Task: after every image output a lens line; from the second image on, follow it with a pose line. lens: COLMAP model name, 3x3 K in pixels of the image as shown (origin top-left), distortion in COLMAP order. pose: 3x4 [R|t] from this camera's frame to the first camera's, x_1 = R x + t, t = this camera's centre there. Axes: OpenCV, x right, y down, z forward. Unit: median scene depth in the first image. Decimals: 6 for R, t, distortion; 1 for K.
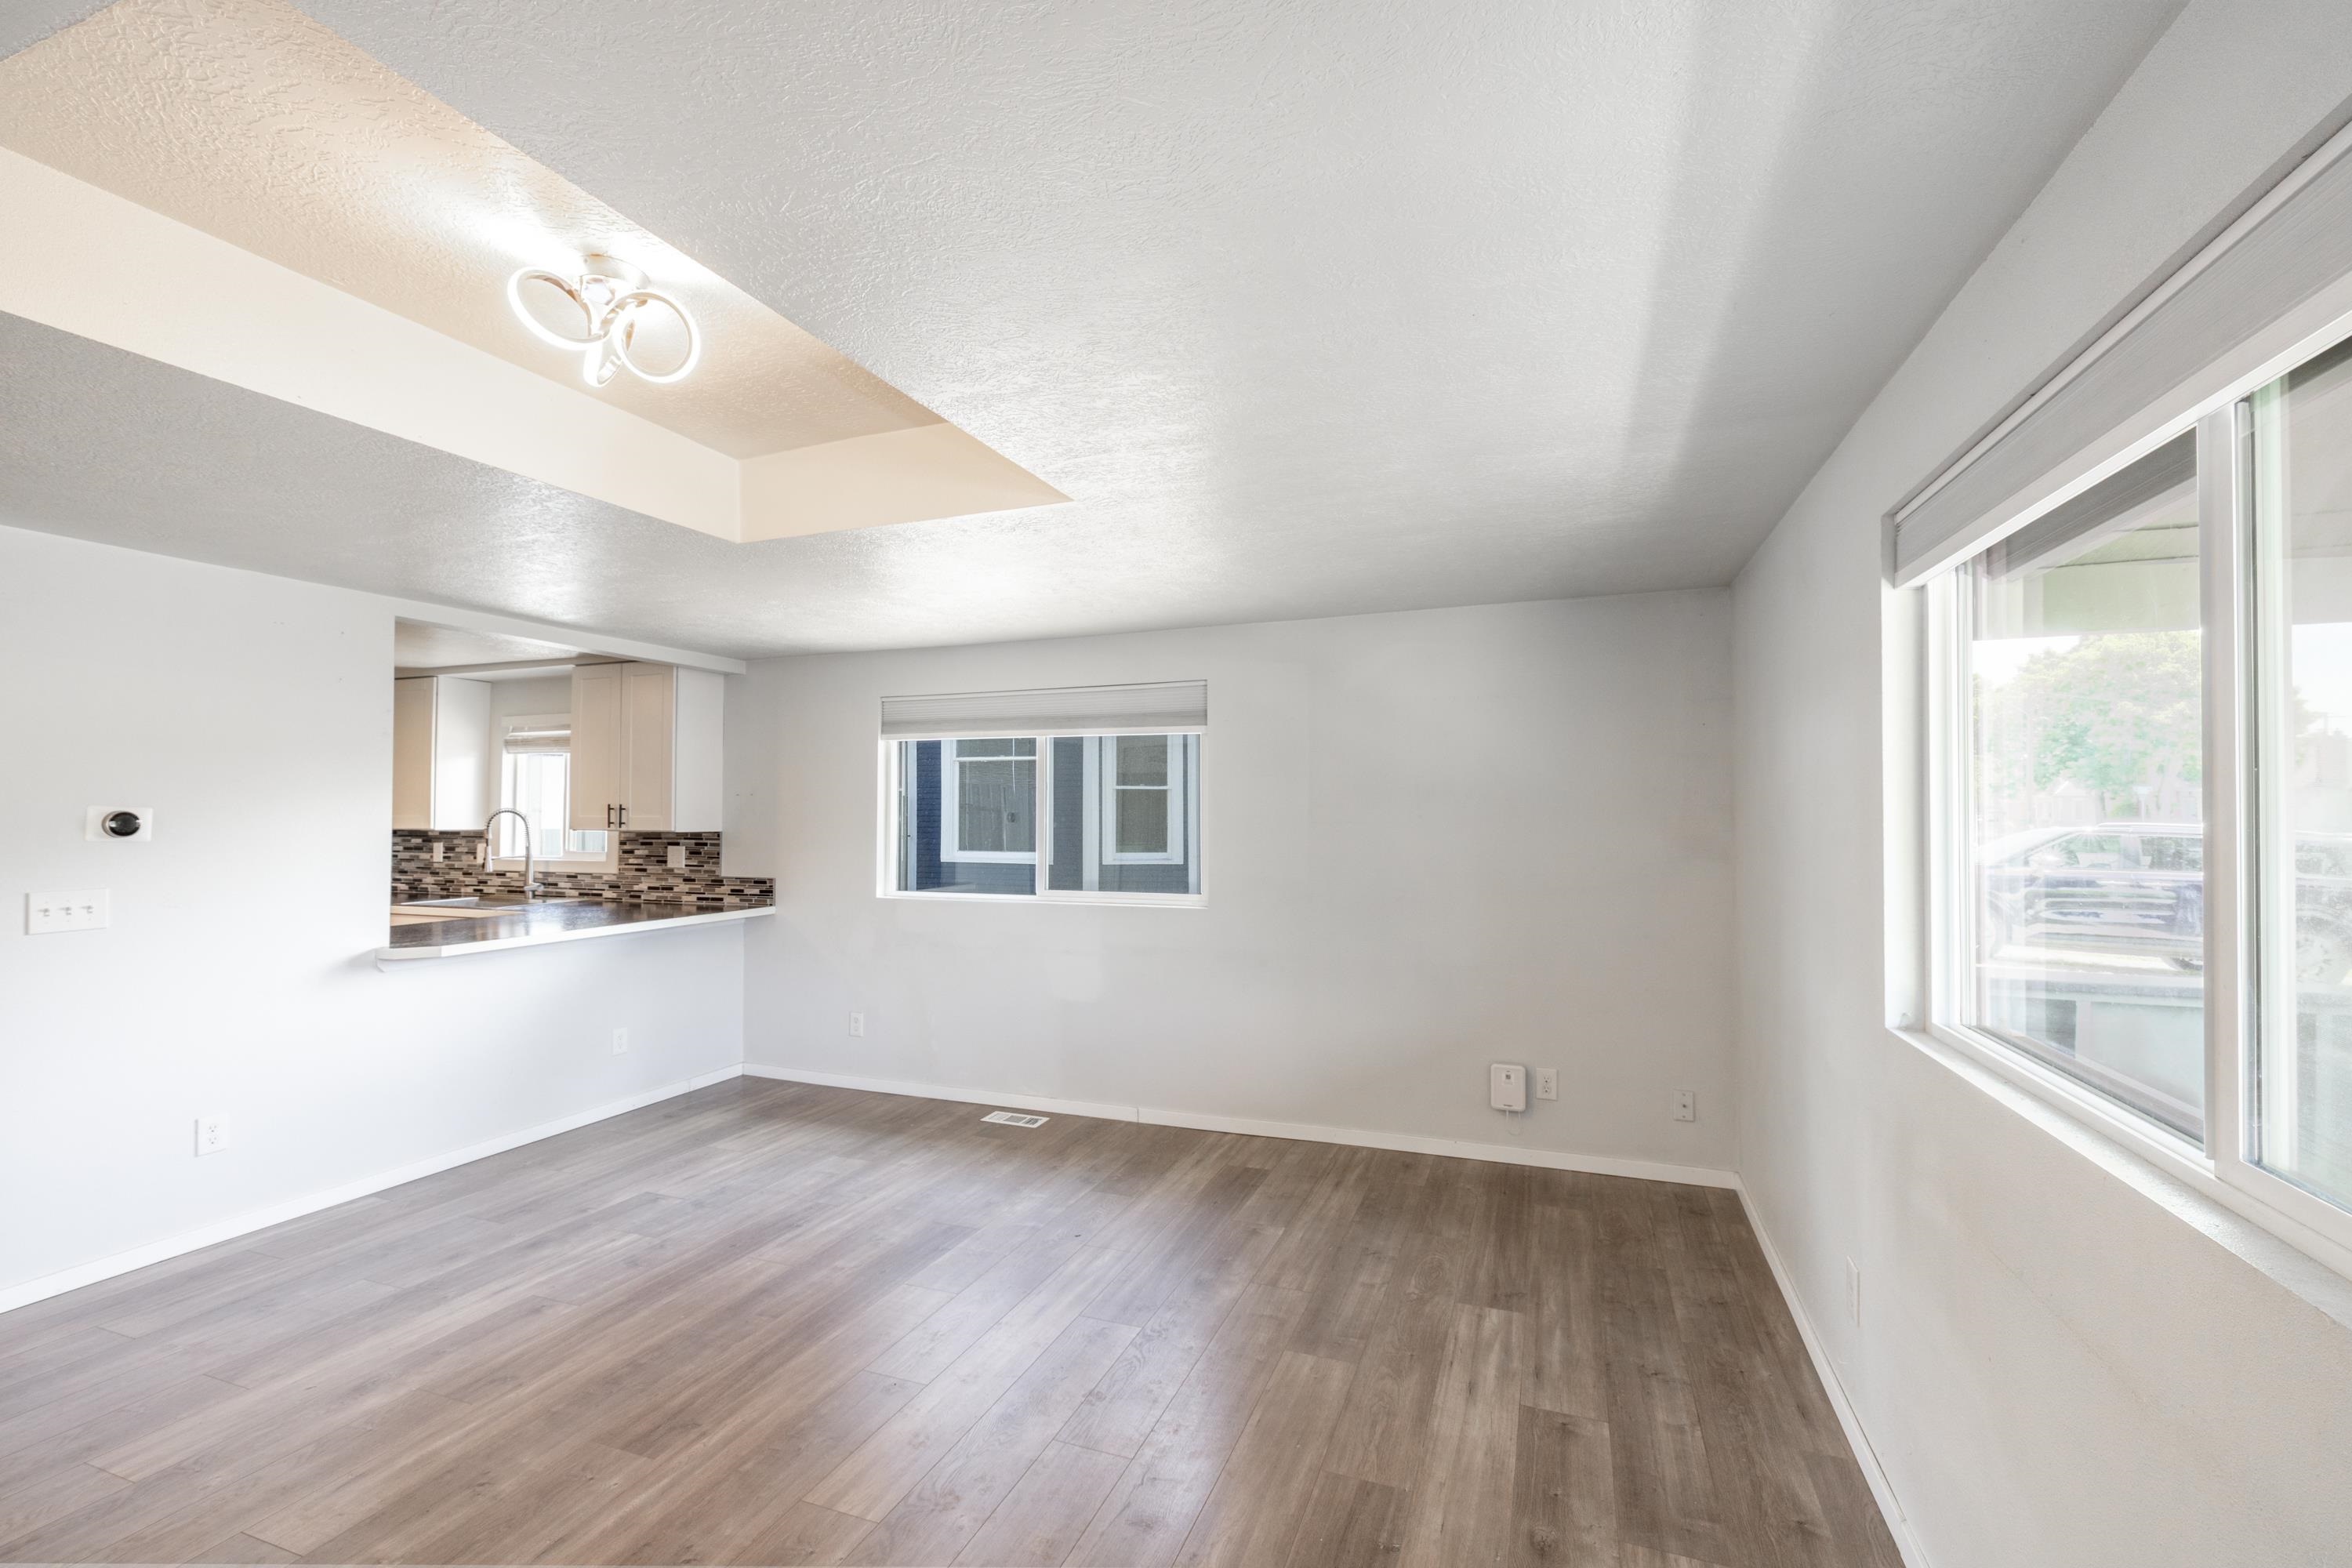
lens RADIAL K [[1004.5, 0, 1186.5], [0, 1004.5, 797.1], [0, 0, 1]] dist [0.000406, 0.000300]
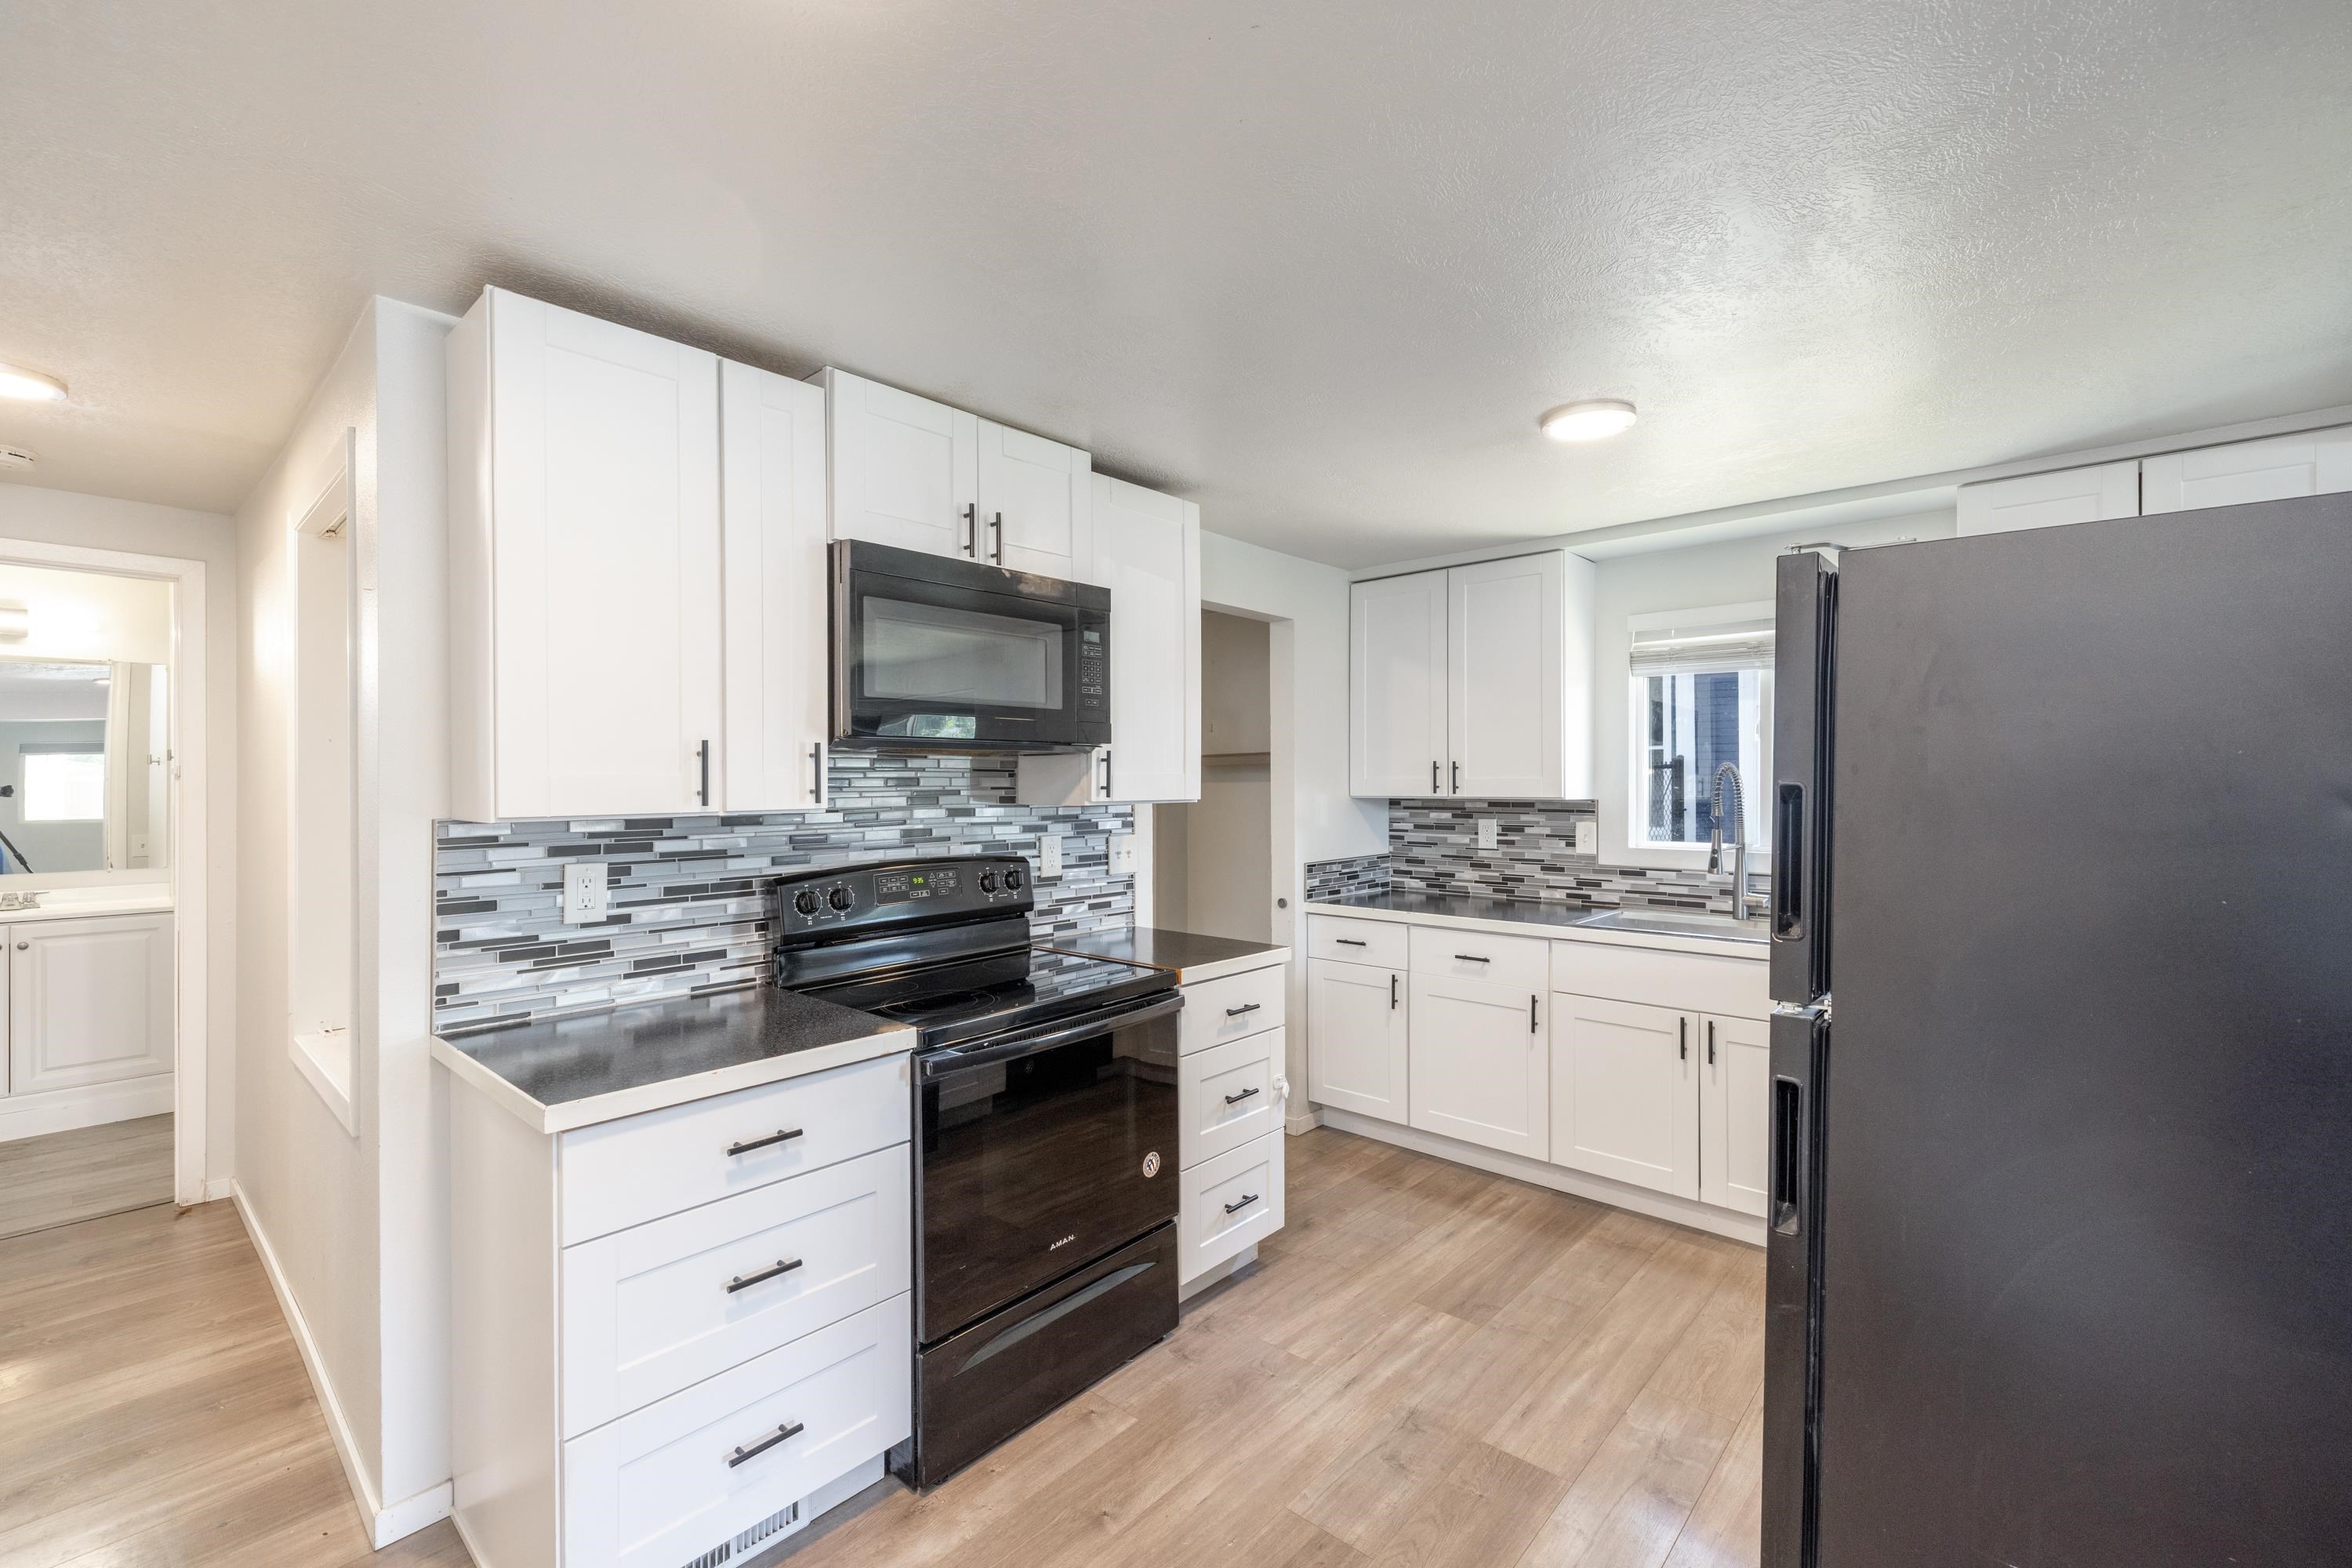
lens RADIAL K [[1004.5, 0, 1163.7], [0, 1004.5, 782.9], [0, 0, 1]] dist [0.000406, 0.000300]
pose [[0.928240, -0.000786, -0.371980, -0.928158], [0.007391, 0.999839, 0.016330, 0.012515], [0.371908, -0.017907, 0.928097, 0.418610]]
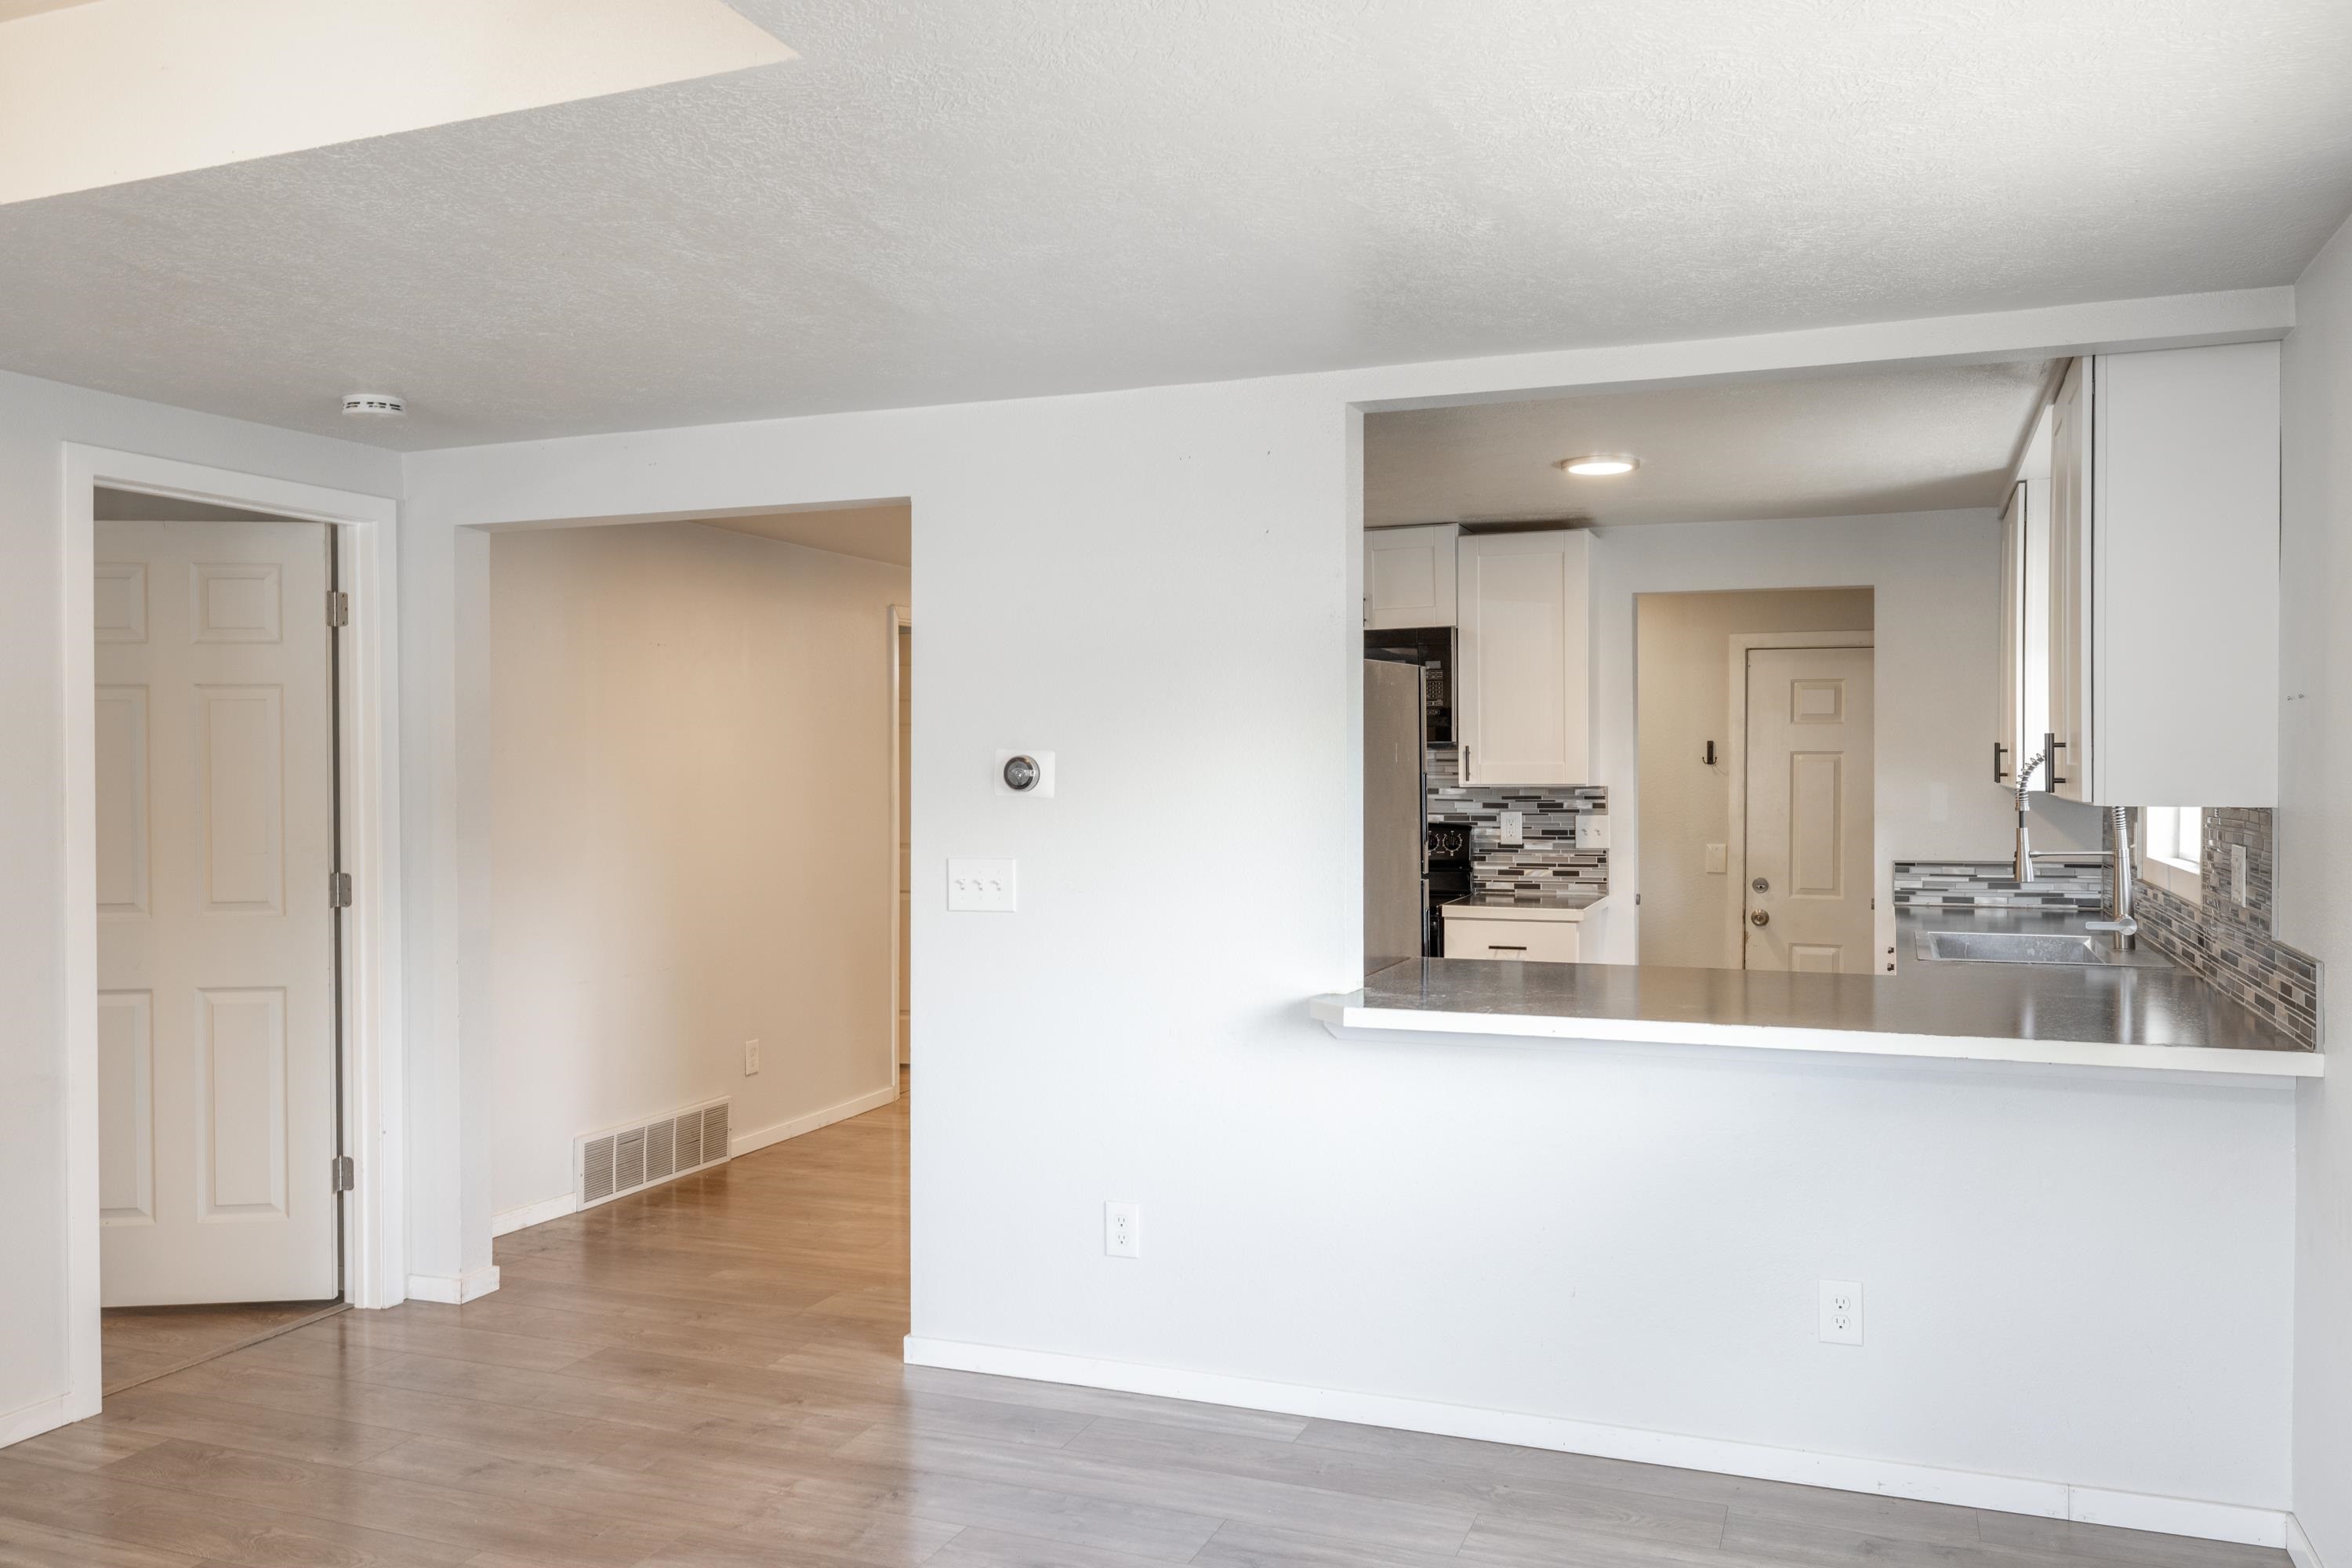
lens RADIAL K [[1695.8, 0, 1185.4], [0, 1695.8, 782.4], [0, 0, 1]] dist [-0.008844, 0.000276]
pose [[-0.005142, 0.008324, -0.999952, 0.124201], [0.020606, 0.999754, 0.008217, 0.016605], [0.999774, -0.020563, -0.005312, 0.738216]]
